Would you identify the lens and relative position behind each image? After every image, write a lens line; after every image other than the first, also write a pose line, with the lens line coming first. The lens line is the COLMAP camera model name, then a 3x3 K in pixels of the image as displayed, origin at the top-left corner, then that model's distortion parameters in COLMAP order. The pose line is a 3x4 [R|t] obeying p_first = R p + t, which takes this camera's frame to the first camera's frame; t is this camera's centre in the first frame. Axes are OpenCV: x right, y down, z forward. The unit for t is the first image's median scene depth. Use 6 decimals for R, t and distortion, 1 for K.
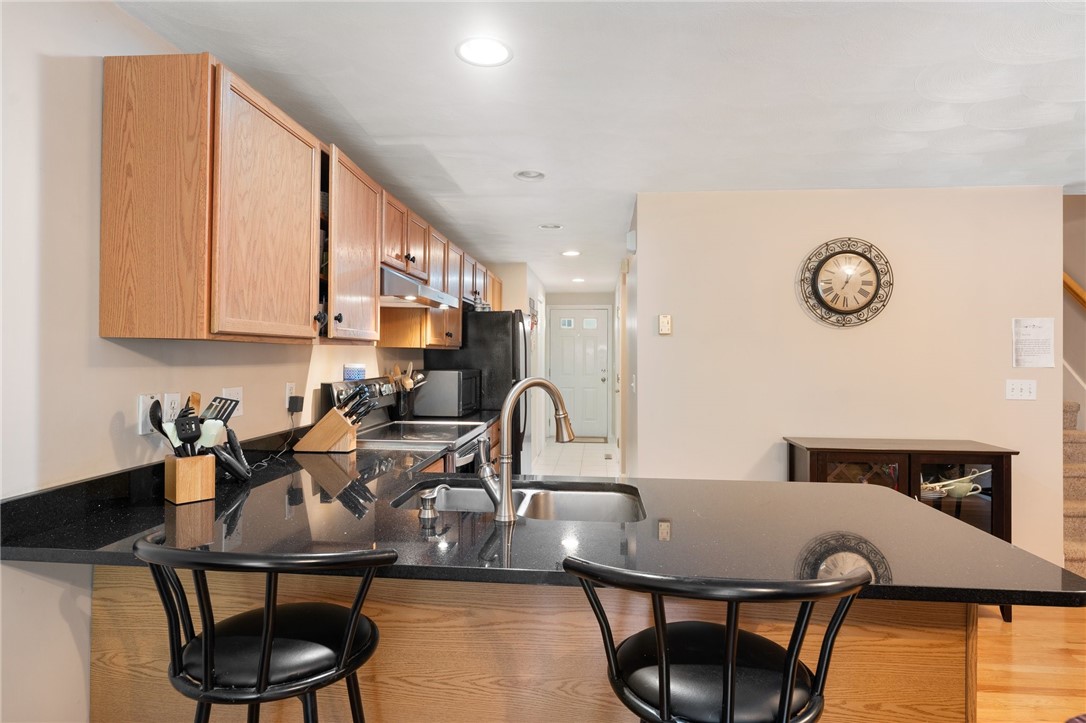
lens RADIAL K [[588.0, 0, 545.0], [0, 588.0, 351.5], [0, 0, 1]] dist [0.000456, 0.000039]
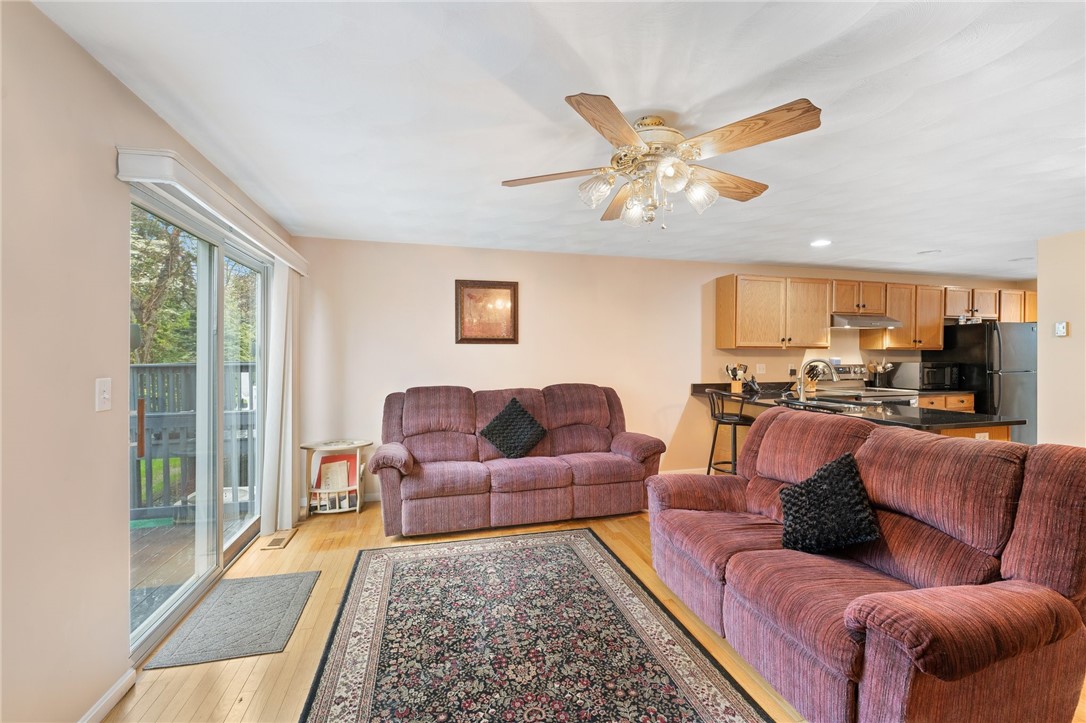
lens RADIAL K [[448.1, 0, 545.2], [0, 448.1, 360.4], [0, 0, 1]] dist [-0.005432, 0.000418]
pose [[0.344395, 0.001868, -0.938823, 0.811672], [0.006510, 0.999969, 0.004377, 0.016565], [0.938802, -0.007619, 0.344373, -0.540806]]
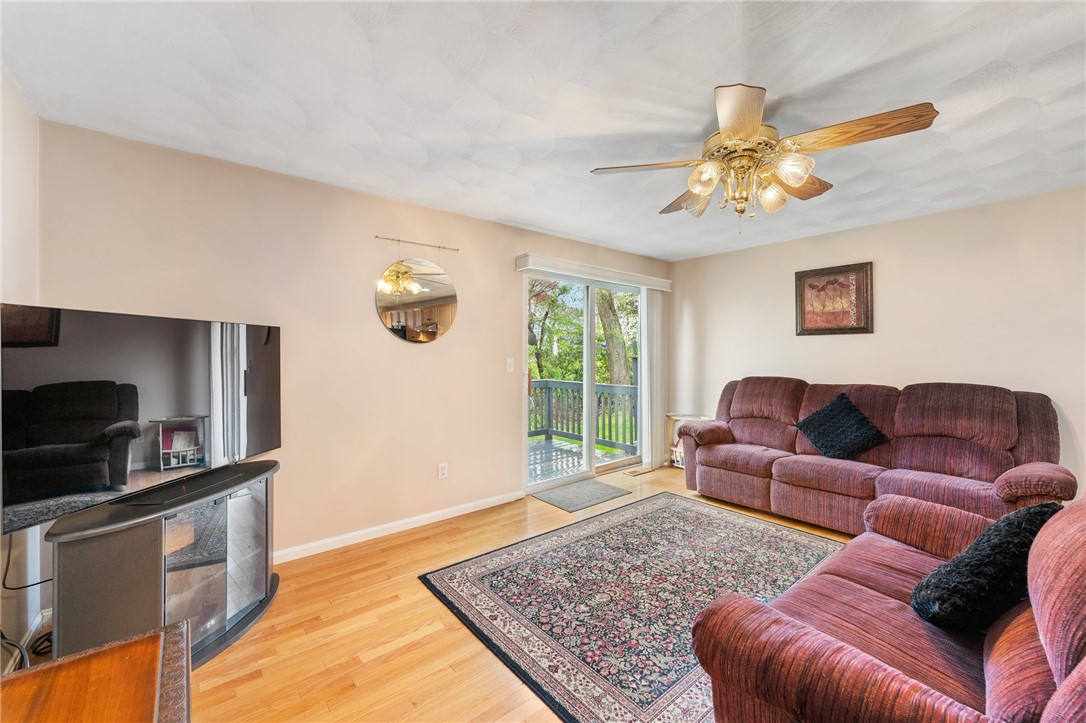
lens RADIAL K [[434.8, 0, 545.4], [0, 434.8, 353.1], [0, 0, 1]] dist [0.000258, 0.000000]
pose [[-0.706389, -0.005197, -0.707805, 0.913527], [0.001463, 0.999960, -0.008802, 0.031292], [0.707823, -0.007253, -0.706353, 0.015050]]
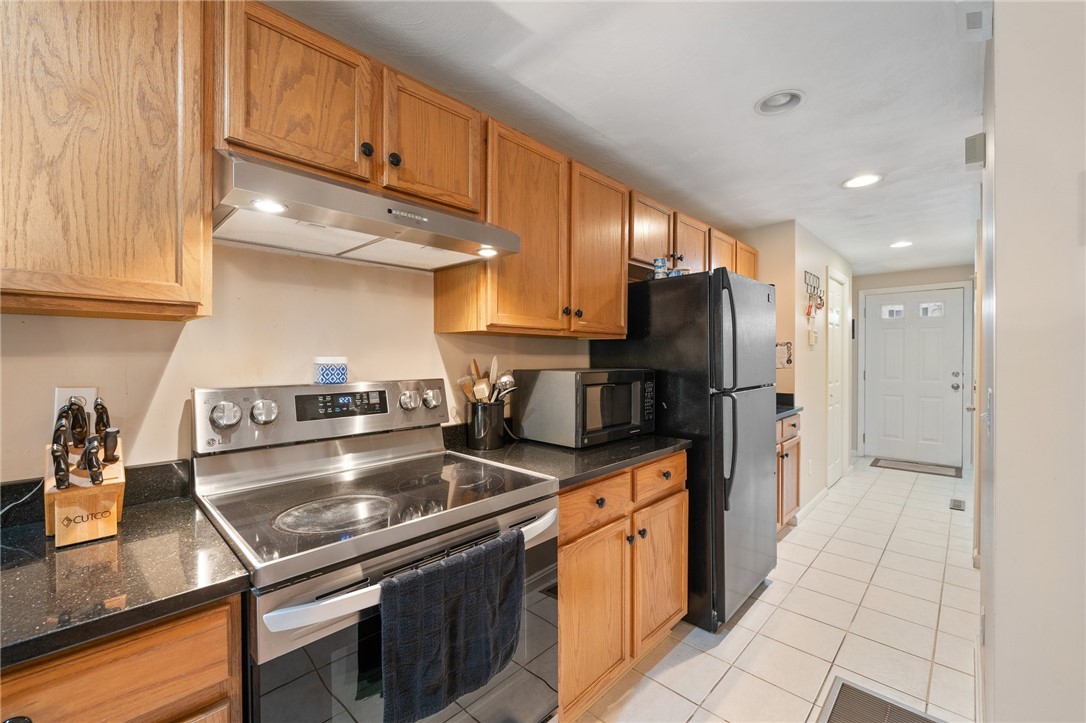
lens RADIAL K [[448.1, 0, 545.2], [0, 448.1, 360.4], [0, 0, 1]] dist [-0.005432, 0.000418]
pose [[0.783703, 0.000545, -0.621136, 0.127035], [0.006594, 0.999936, 0.009197, 0.020857], [0.621101, -0.011304, 0.783649, 0.737984]]
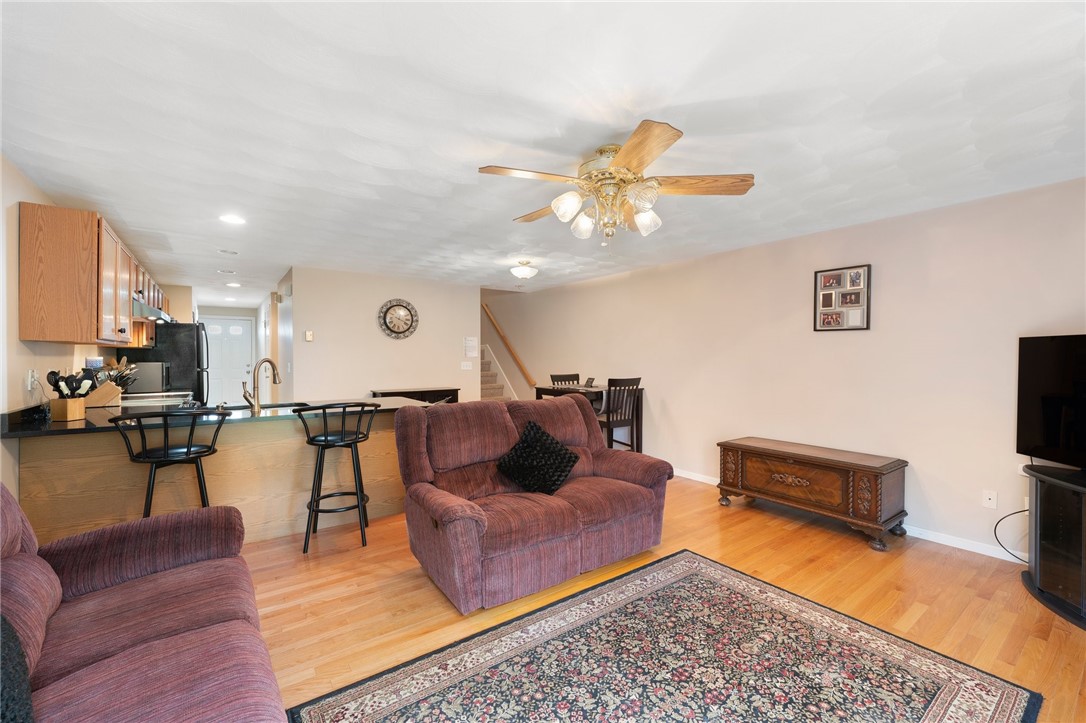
lens RADIAL K [[448.1, 0, 545.2], [0, 448.1, 360.4], [0, 0, 1]] dist [-0.005432, 0.000418]
pose [[0.748165, -0.011296, 0.663416, -0.201984], [-0.000076, 0.999854, 0.017111, 0.009158], [-0.663512, -0.012852, 0.748055, -0.647648]]
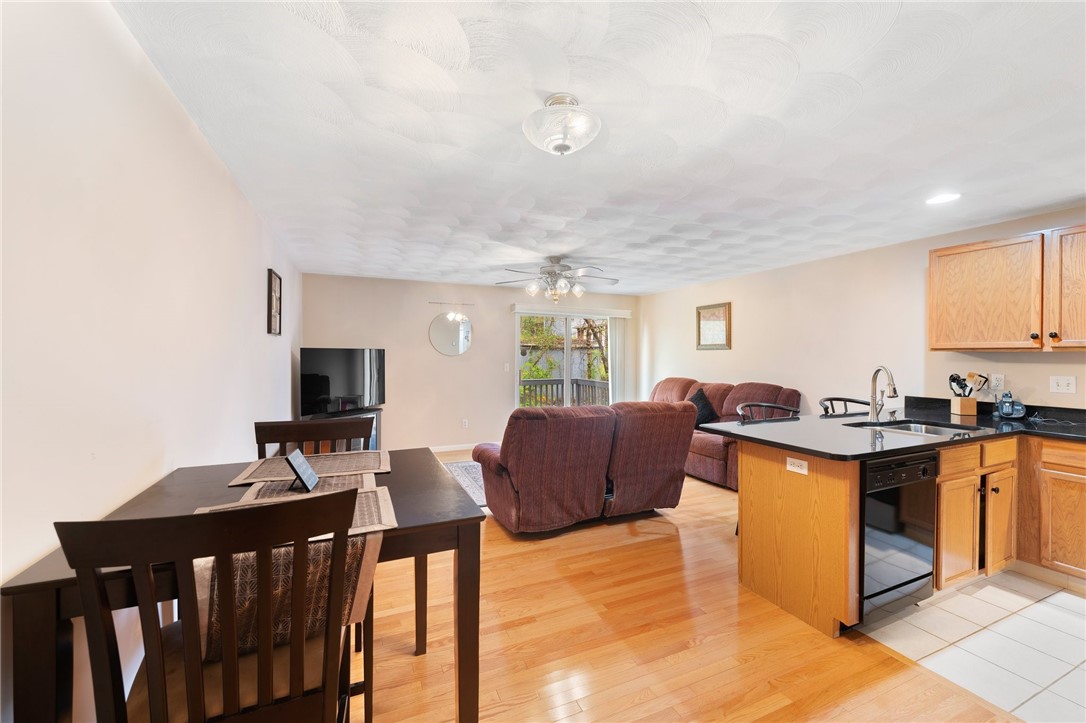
lens RADIAL K [[435.6, 0, 541.1], [0, 435.6, 357.1], [0, 0, 1]] dist [-0.000712, -0.000156]
pose [[-0.880229, -0.005142, -0.474521, 0.970923], [-0.004842, 0.999987, -0.001855, 0.008936], [0.474524, 0.000665, -0.880242, 0.922803]]
